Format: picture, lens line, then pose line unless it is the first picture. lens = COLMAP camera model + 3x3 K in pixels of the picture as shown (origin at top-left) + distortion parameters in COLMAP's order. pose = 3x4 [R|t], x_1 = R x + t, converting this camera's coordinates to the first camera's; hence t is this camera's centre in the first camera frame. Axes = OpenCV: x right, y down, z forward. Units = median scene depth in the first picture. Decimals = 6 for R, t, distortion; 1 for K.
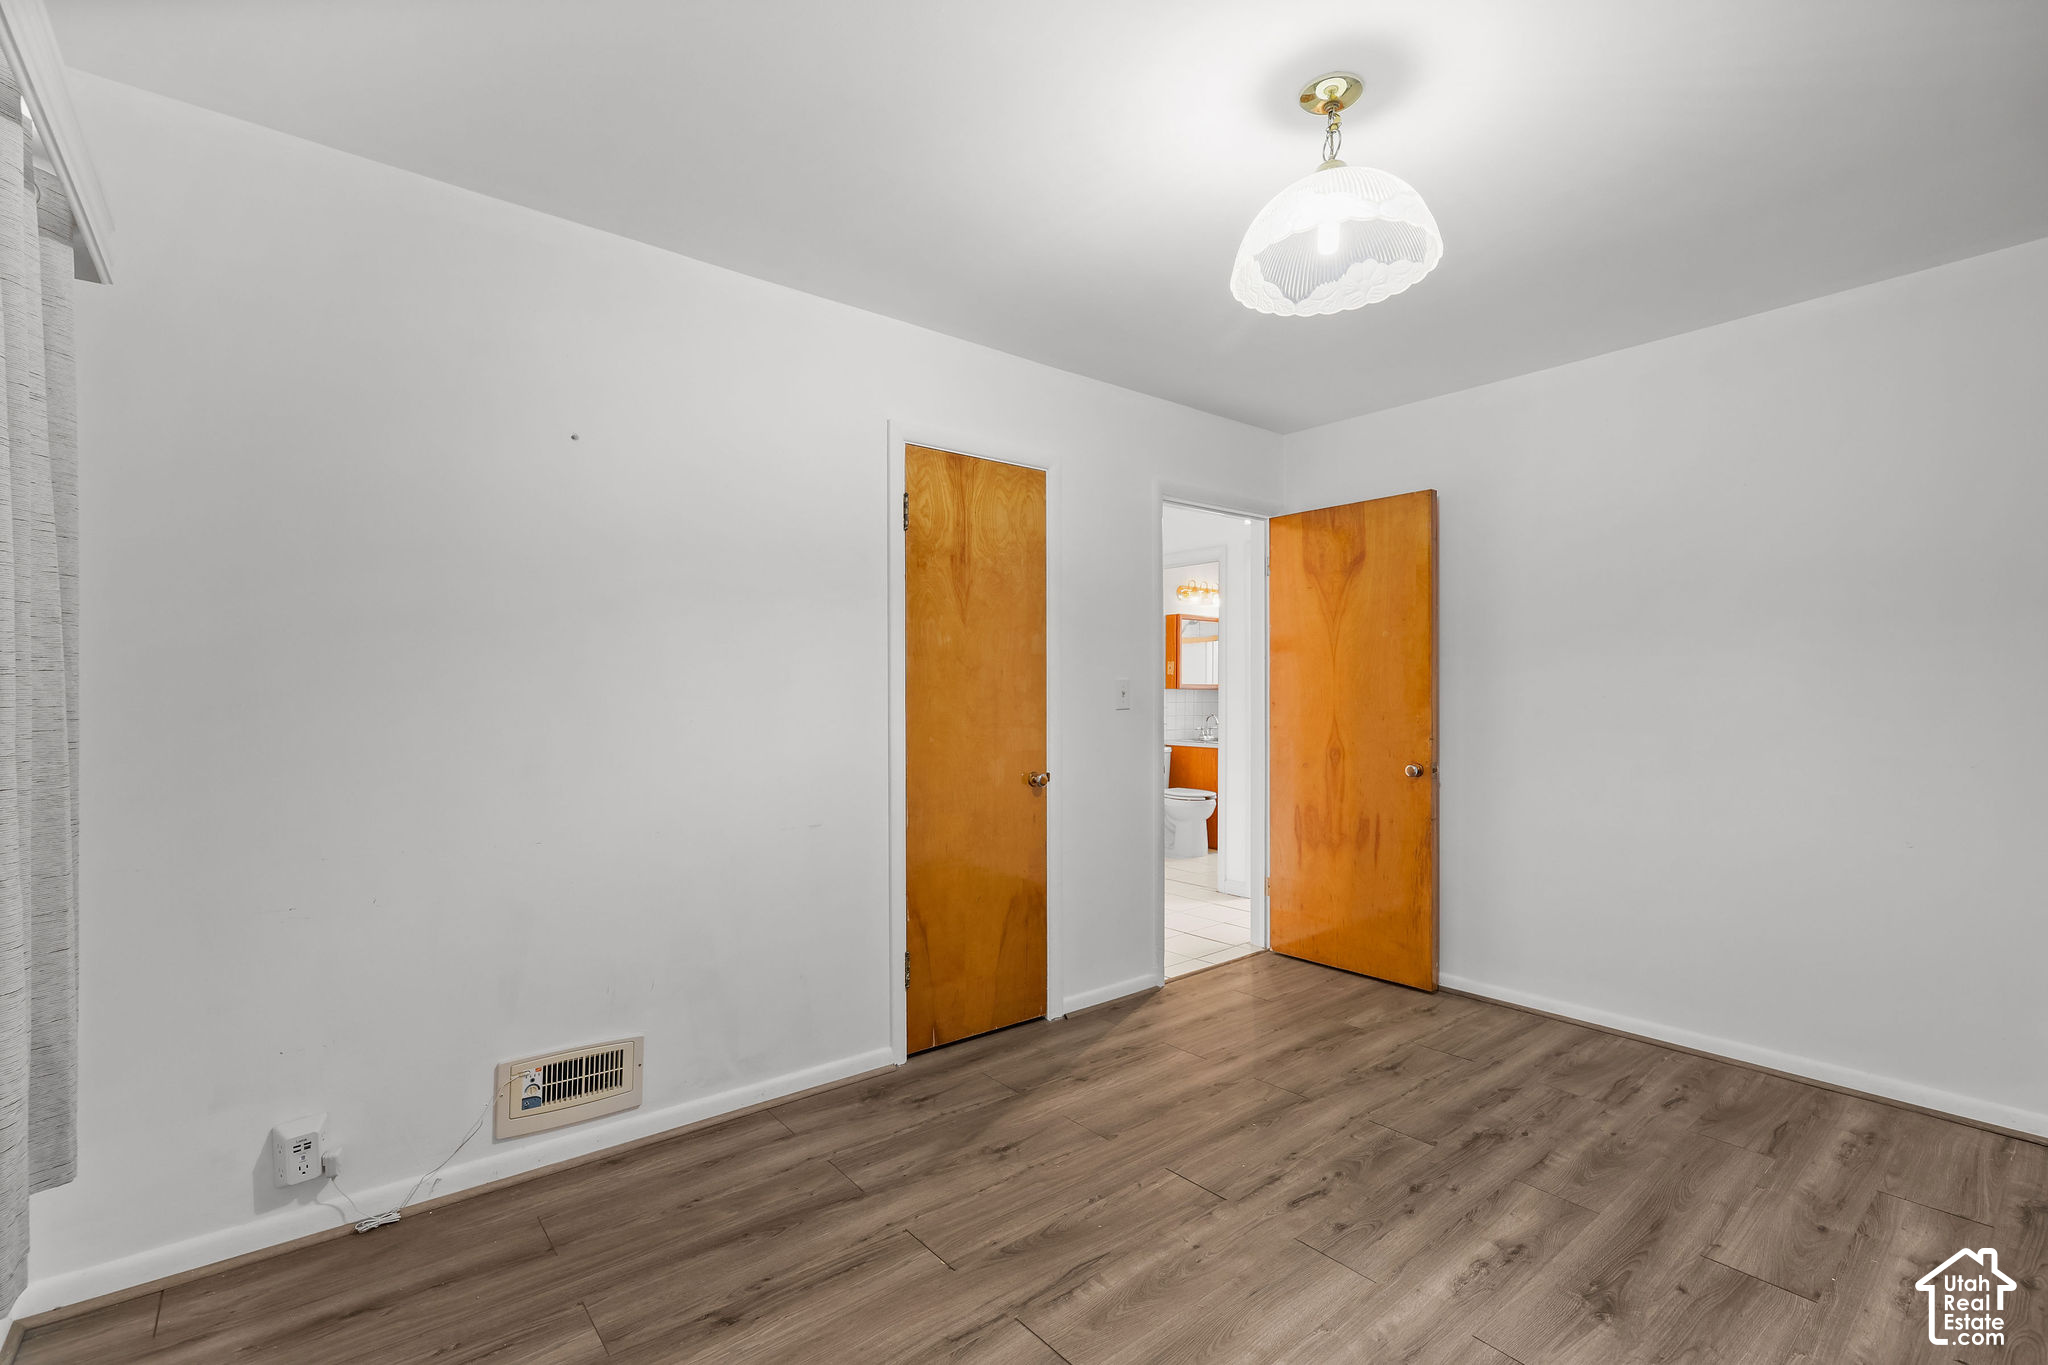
lens RADIAL K [[907.7, 0, 1024.2], [0, 907.7, 686.3], [0, 0, 1]] dist [-0.000370, 0.000275]
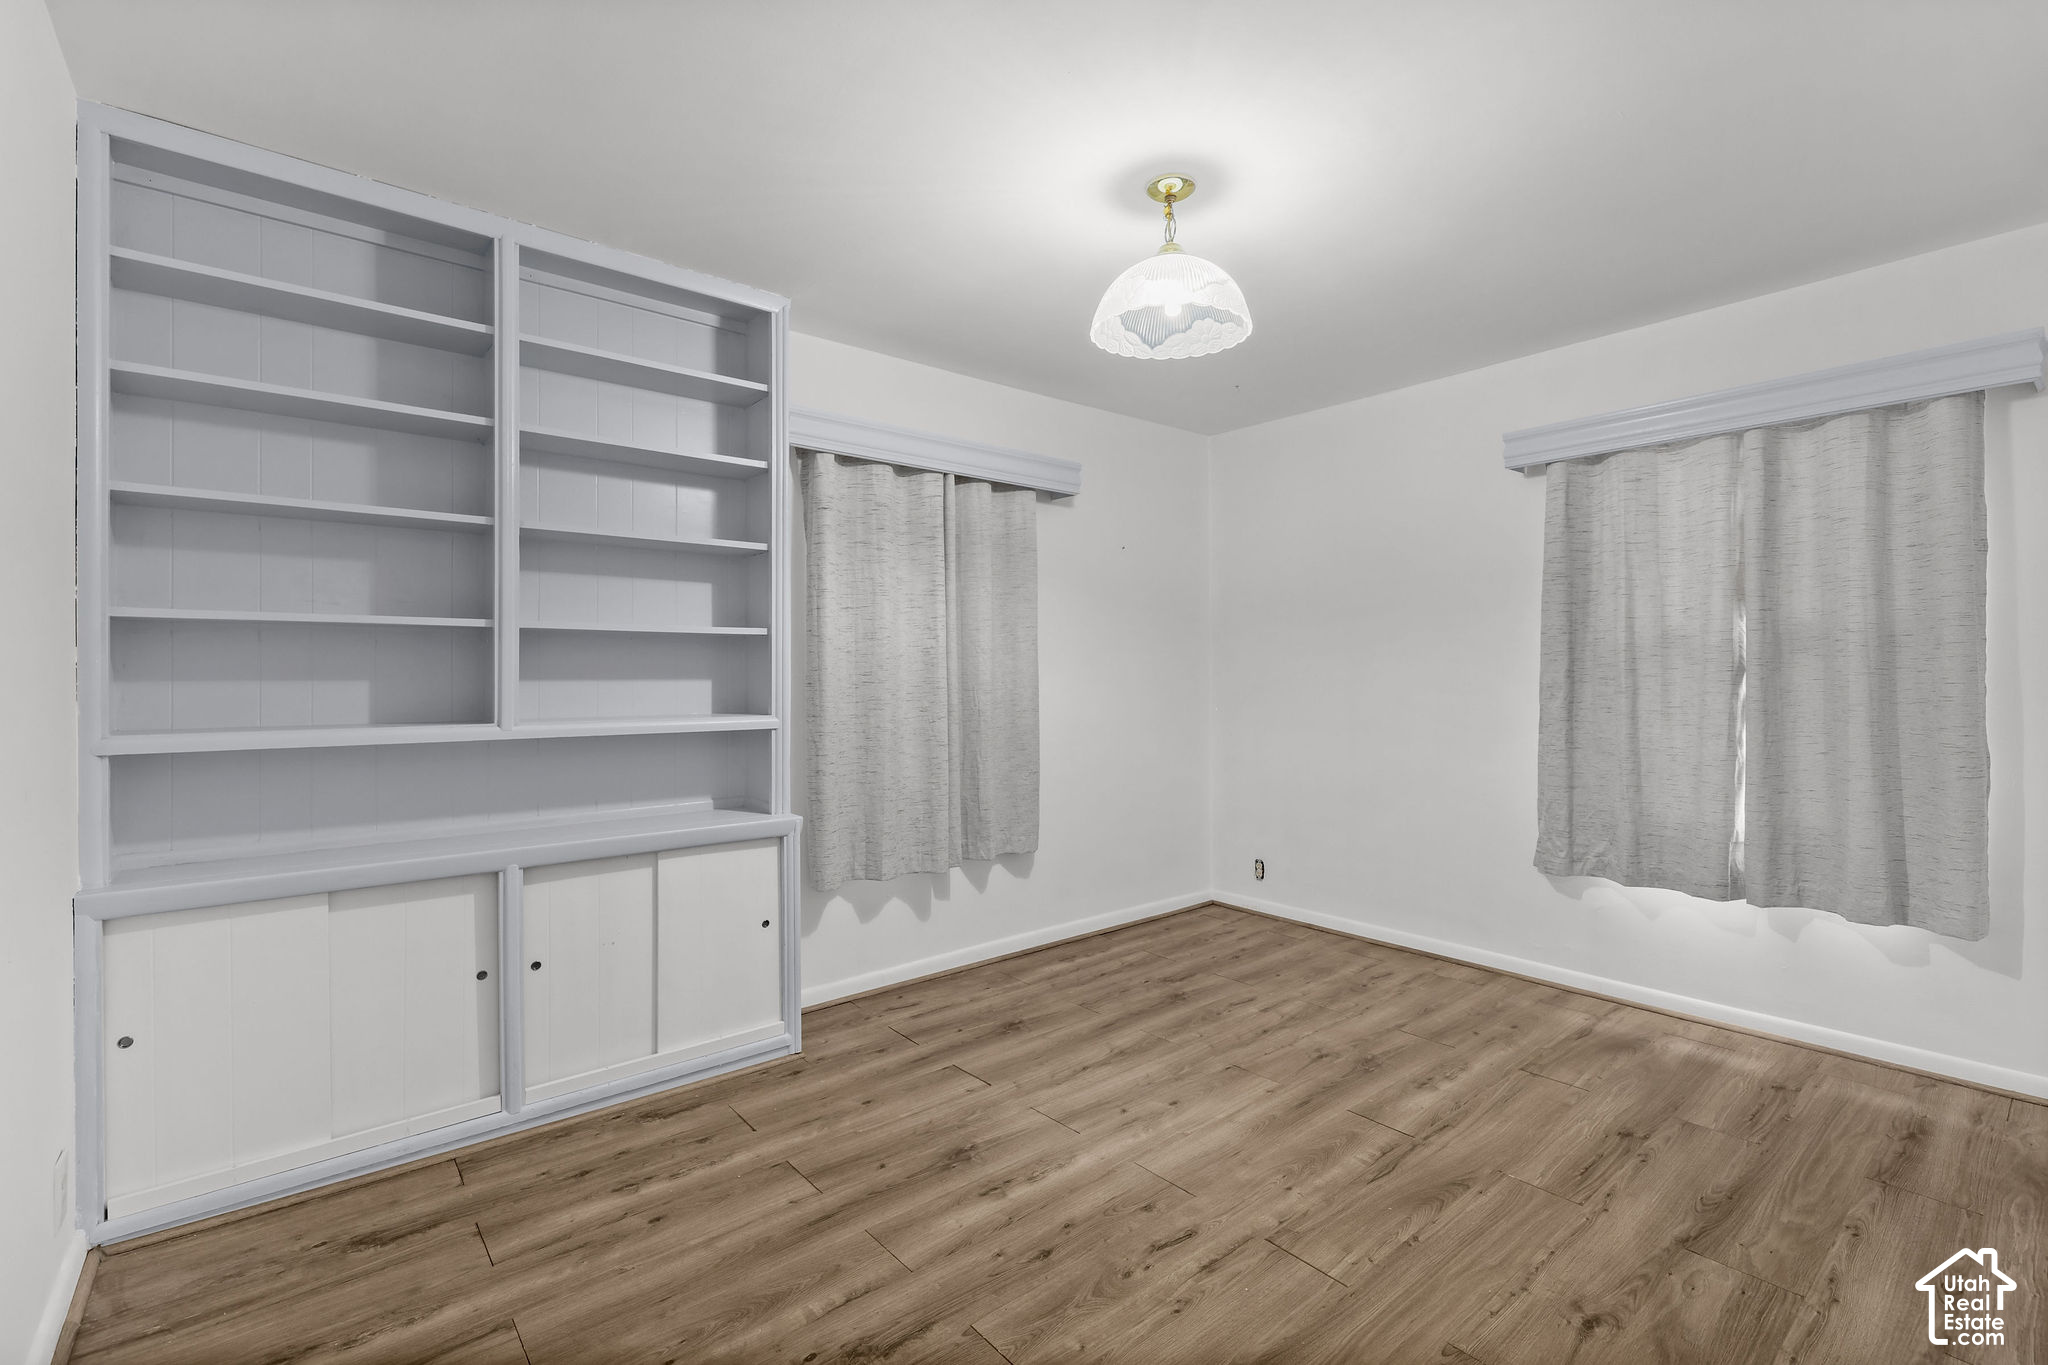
lens RADIAL K [[907.7, 0, 1024.1], [0, 907.7, 678.7], [0, 0, 1]] dist [-0.000370, 0.000275]
pose [[-0.999956, 0.003580, -0.008638, 0.488579], [0.003608, 0.999988, -0.003227, 0.018957], [0.008626, -0.003258, -0.999957, 1.987078]]
